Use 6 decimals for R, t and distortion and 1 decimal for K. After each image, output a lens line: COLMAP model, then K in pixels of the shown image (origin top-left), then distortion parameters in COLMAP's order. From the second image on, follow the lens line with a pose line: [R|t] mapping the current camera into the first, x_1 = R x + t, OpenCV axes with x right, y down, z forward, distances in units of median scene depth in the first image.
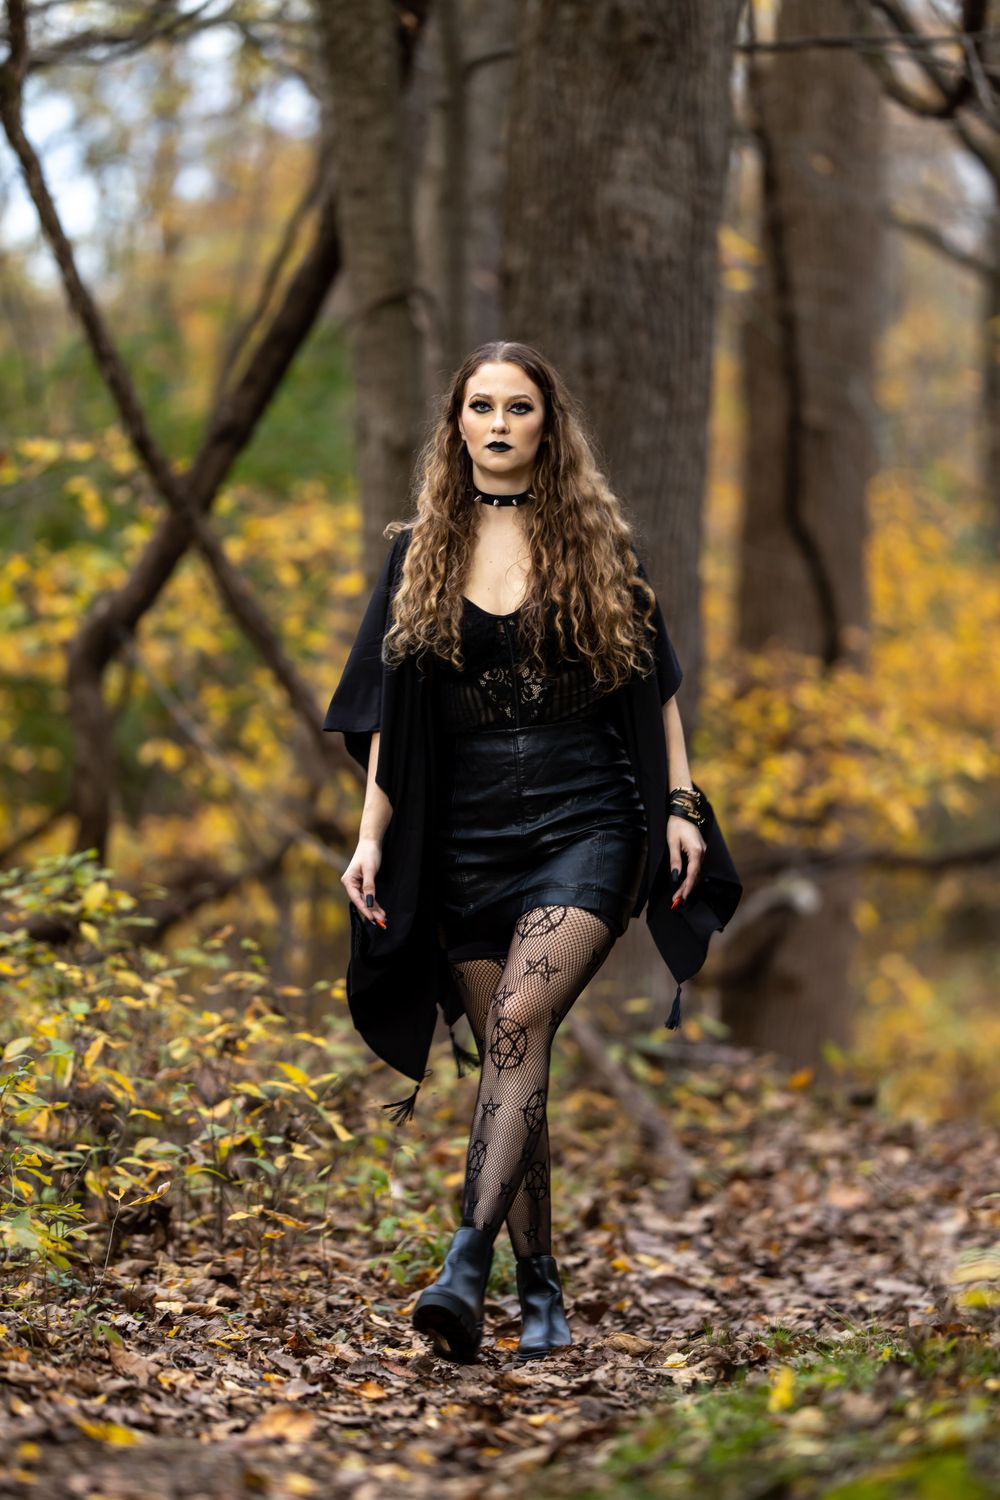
lens RADIAL K [[5569.4, 0, 498.4], [0, 5569.4, 749.0], [0, 0, 1]] dist [-0.166264, 0.000000]
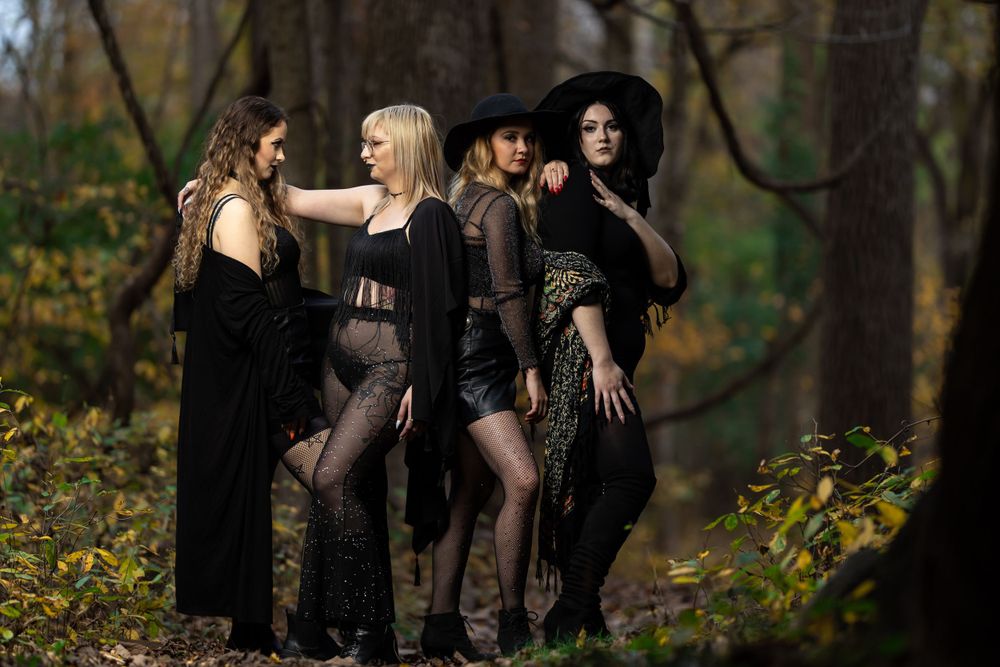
lens RADIAL K [[3712.9, 0, 500.8], [0, 3712.9, 333.7], [0, 0, 1]] dist [-0.166264, 0.000000]
pose [[0.997816, 0.007119, 0.065676, -0.032977], [-0.006117, 0.999862, -0.015441, 0.008987], [-0.065776, 0.015005, 0.997722, -0.186050]]
